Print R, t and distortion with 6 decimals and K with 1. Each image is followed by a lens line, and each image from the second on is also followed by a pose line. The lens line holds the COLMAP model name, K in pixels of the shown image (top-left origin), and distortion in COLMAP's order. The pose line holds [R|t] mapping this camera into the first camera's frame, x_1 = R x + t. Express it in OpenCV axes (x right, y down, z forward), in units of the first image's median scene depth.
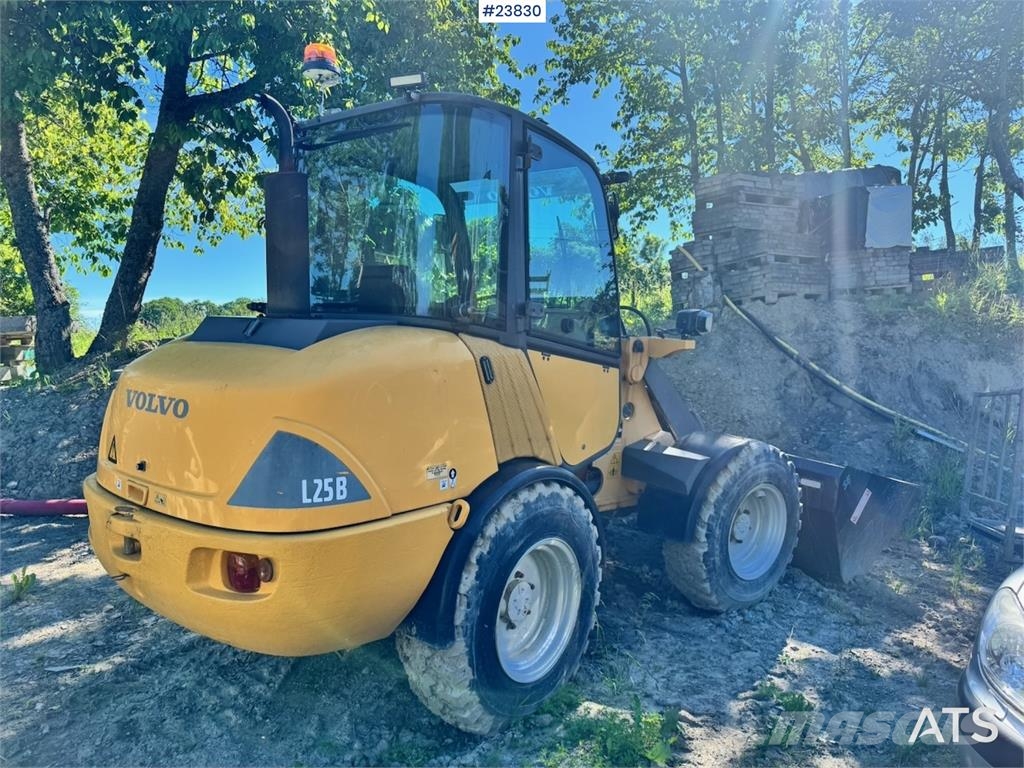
lens RADIAL K [[713.1, 0, 516.1], [0, 713.1, 387.2], [0, 0, 1]] dist [0.033903, -0.048352]
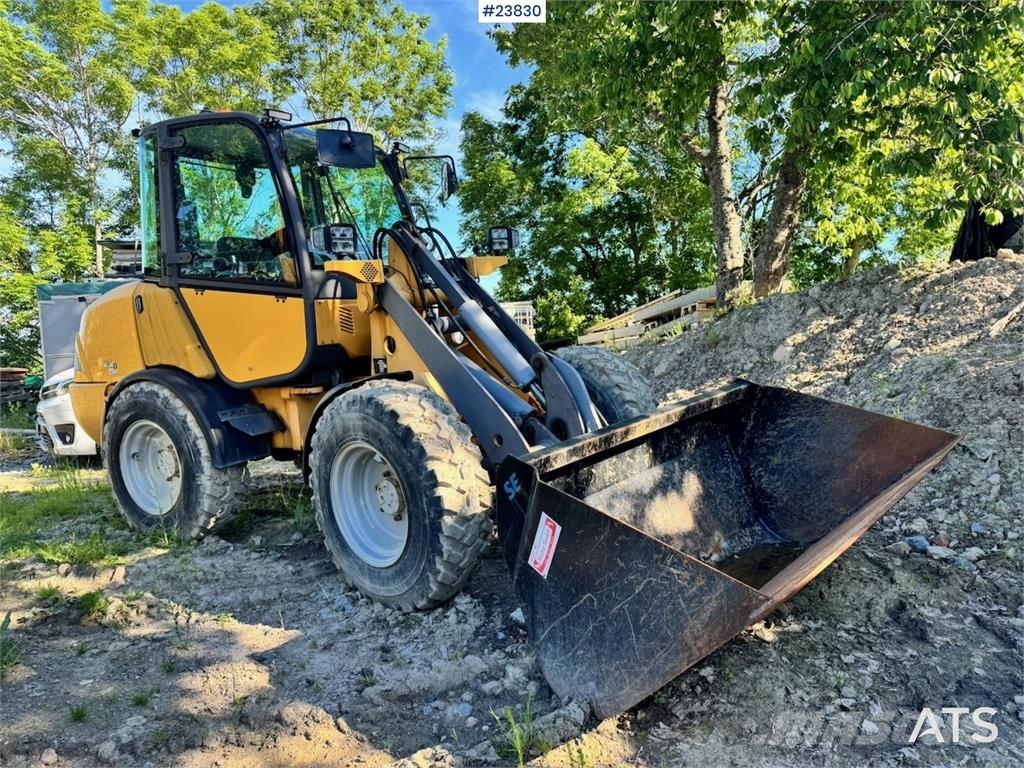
lens RADIAL K [[715.1, 0, 512.0], [0, 715.1, 384.0], [0, 0, 1]] dist [0.033576, -0.038246]
pose [[0.158800, 0.091215, -0.983088, 1.464672], [-0.010020, 0.995821, 0.090778, -0.001410], [0.987260, -0.004565, 0.159050, 1.384192]]
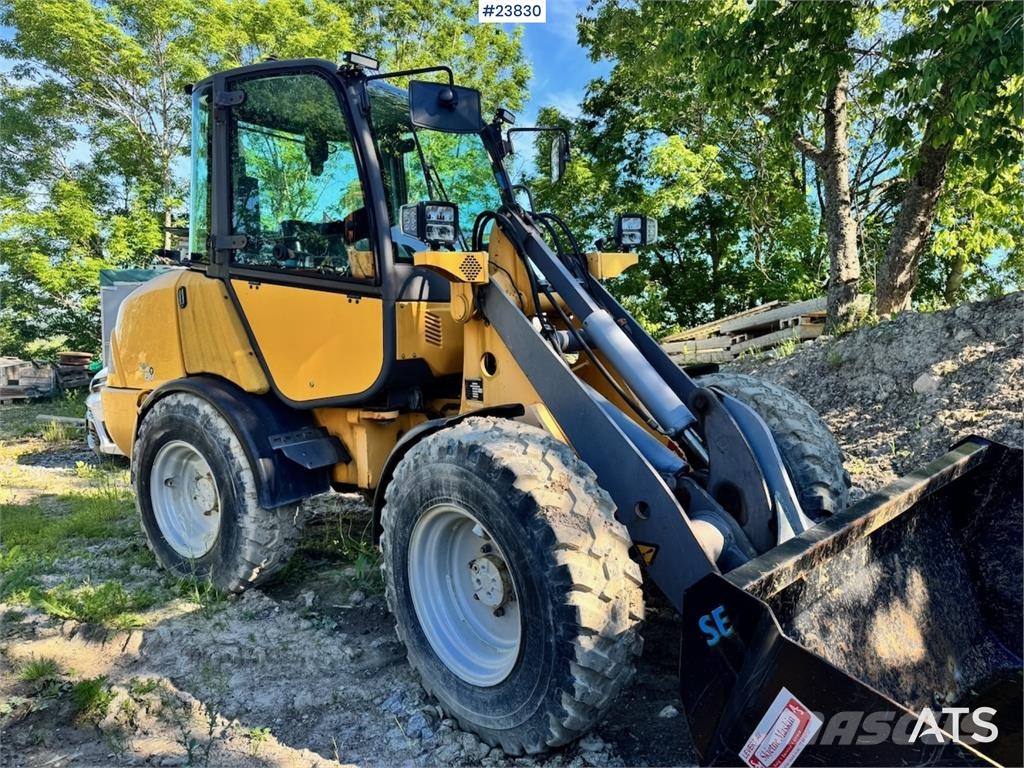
lens RADIAL K [[715.1, 0, 512.0], [0, 715.1, 384.0], [0, 0, 1]] dist [0.033576, -0.038246]
pose [[0.080364, 0.094948, -0.992233, 1.153848], [-0.052290, 0.994484, 0.090928, -0.015965], [0.995393, 0.044576, 0.084885, 1.323508]]
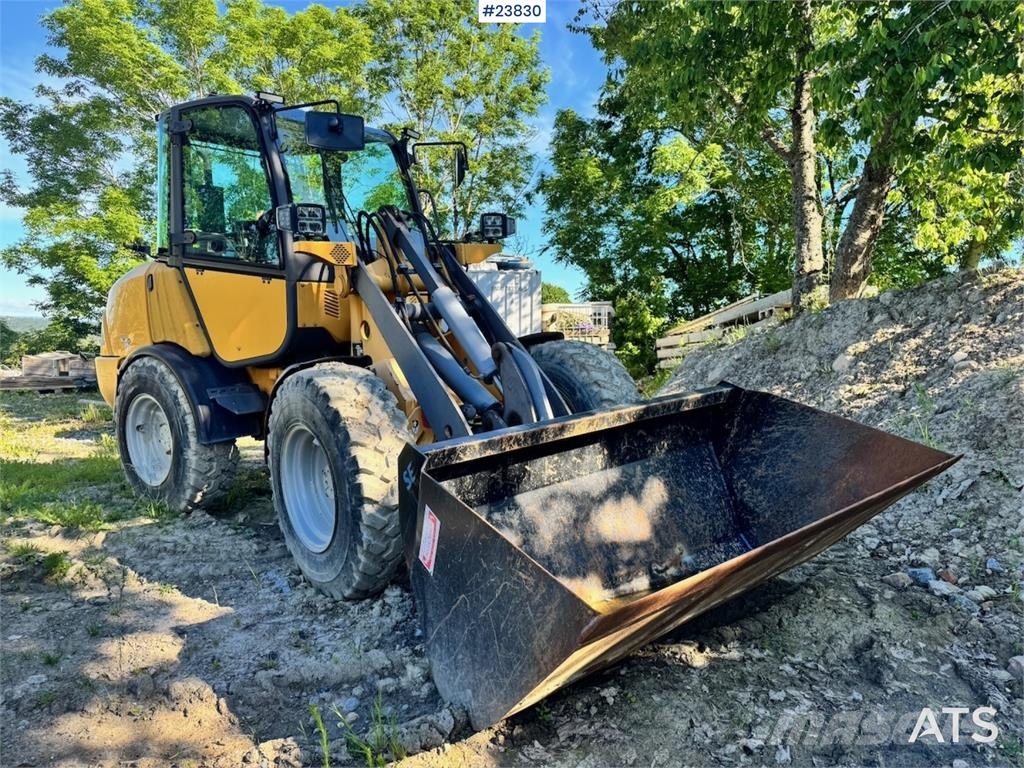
lens RADIAL K [[716.9, 0, 512.0], [0, 716.9, 384.0], [0, 0, 1]] dist [0.024914, -0.029416]
pose [[0.017059, 0.094984, -0.995333, 1.440903], [-0.047313, 0.994439, 0.094087, 0.010590], [0.998734, 0.045487, 0.021458, 1.599654]]
